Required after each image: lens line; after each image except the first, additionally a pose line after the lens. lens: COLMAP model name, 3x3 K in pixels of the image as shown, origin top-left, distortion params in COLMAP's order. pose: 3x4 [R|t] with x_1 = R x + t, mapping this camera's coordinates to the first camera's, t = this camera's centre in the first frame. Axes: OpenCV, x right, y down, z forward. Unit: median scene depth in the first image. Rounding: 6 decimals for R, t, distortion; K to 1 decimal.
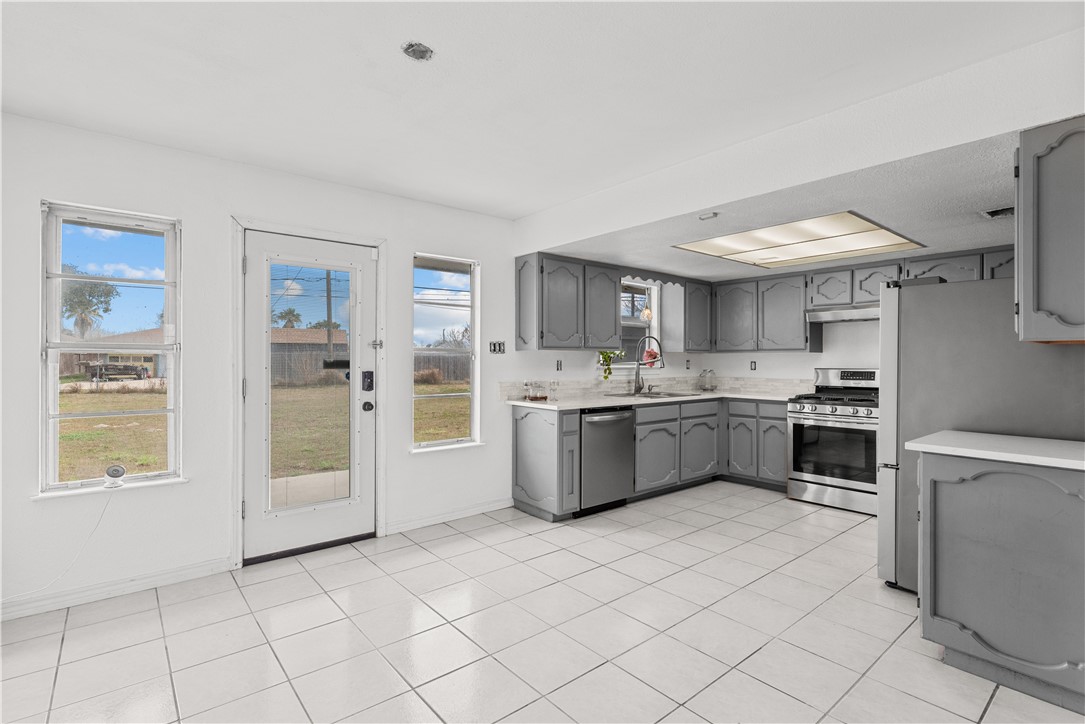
lens RADIAL K [[521.7, 0, 537.1], [0, 521.7, 359.8], [0, 0, 1]] dist [-0.001937, -0.000684]
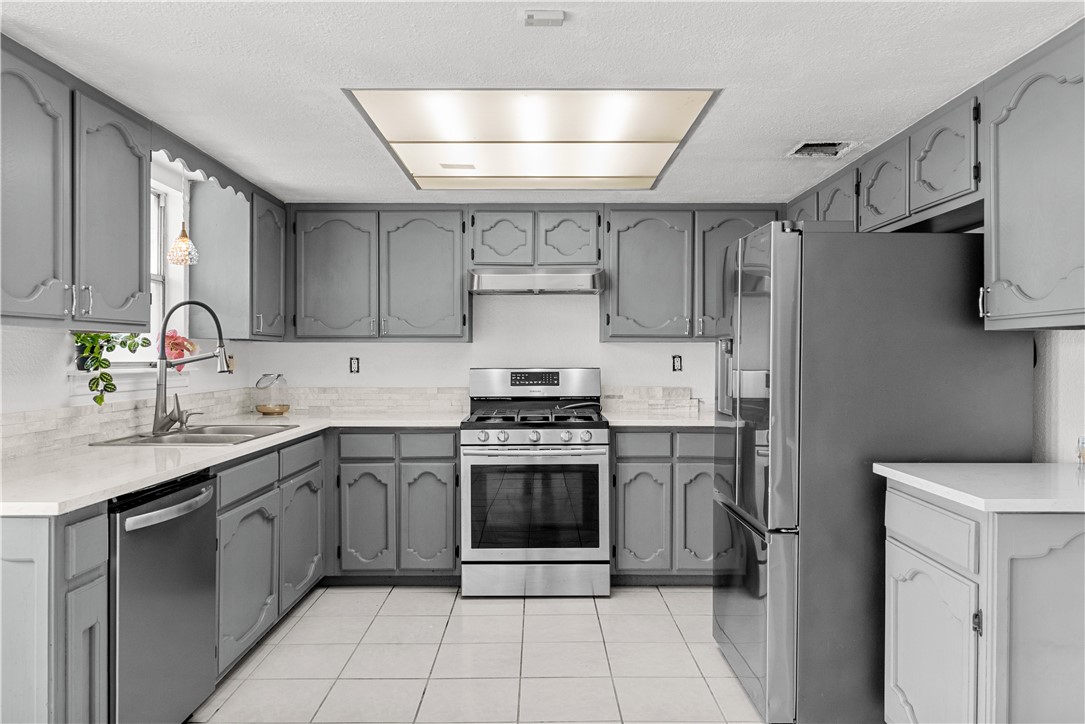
lens RADIAL K [[765.2, 0, 538.2], [0, 765.2, 358.6], [0, 0, 1]] dist [-0.000110, -0.001010]
pose [[0.632417, -0.005203, 0.774611, -0.112684], [0.002048, 0.999985, 0.005045, 0.000837], [-0.774625, -0.001604, 0.632418, 0.413554]]
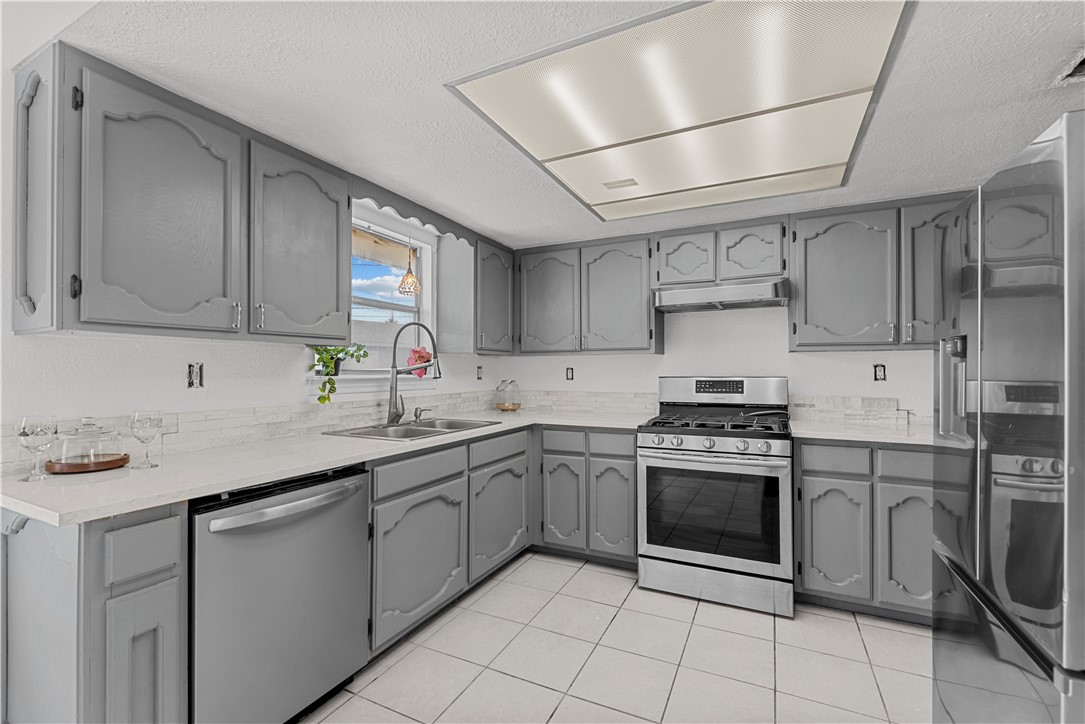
lens RADIAL K [[465.4, 0, 541.2], [0, 465.4, 364.6], [0, 0, 1]] dist [-0.002500, -0.001398]
pose [[0.911472, 0.001550, 0.411359, 0.150030], [0.003224, 0.999935, -0.010911, 0.007153], [-0.411349, 0.011272, 0.911408, 0.548626]]
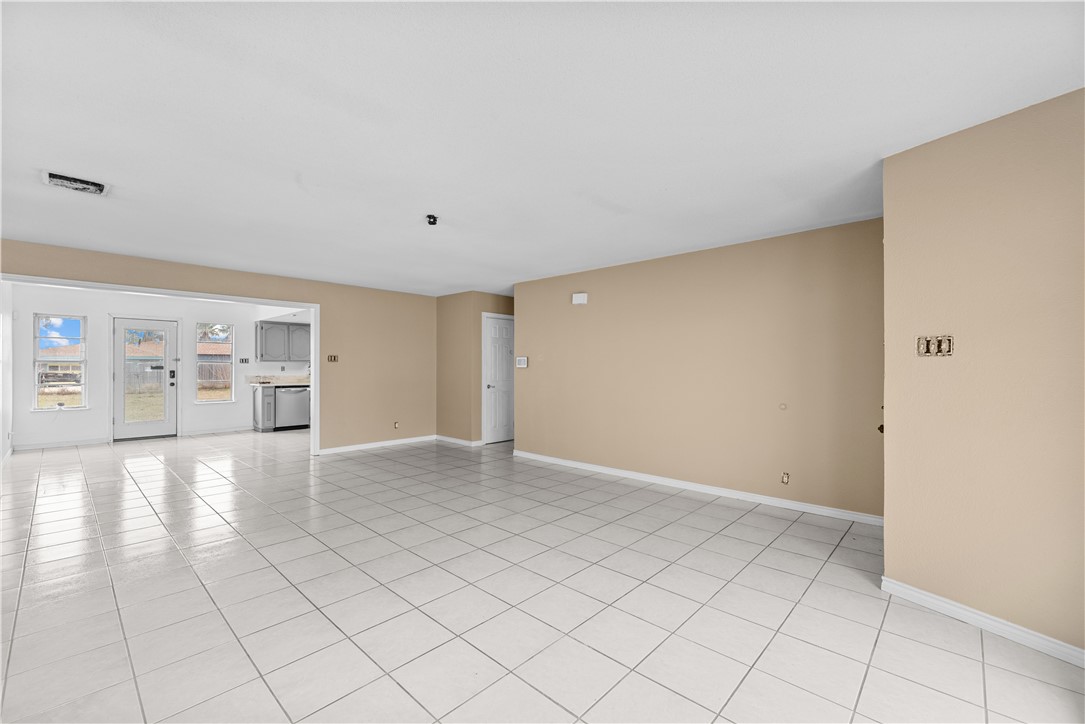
lens RADIAL K [[465.4, 0, 550.1], [0, 465.4, 367.6], [0, 0, 1]] dist [-0.002500, -0.001398]
pose [[0.990270, -0.002349, 0.139141, 0.934467], [0.002466, 0.999997, -0.000667, 0.011155], [-0.139139, 0.001004, 0.990272, -1.181498]]
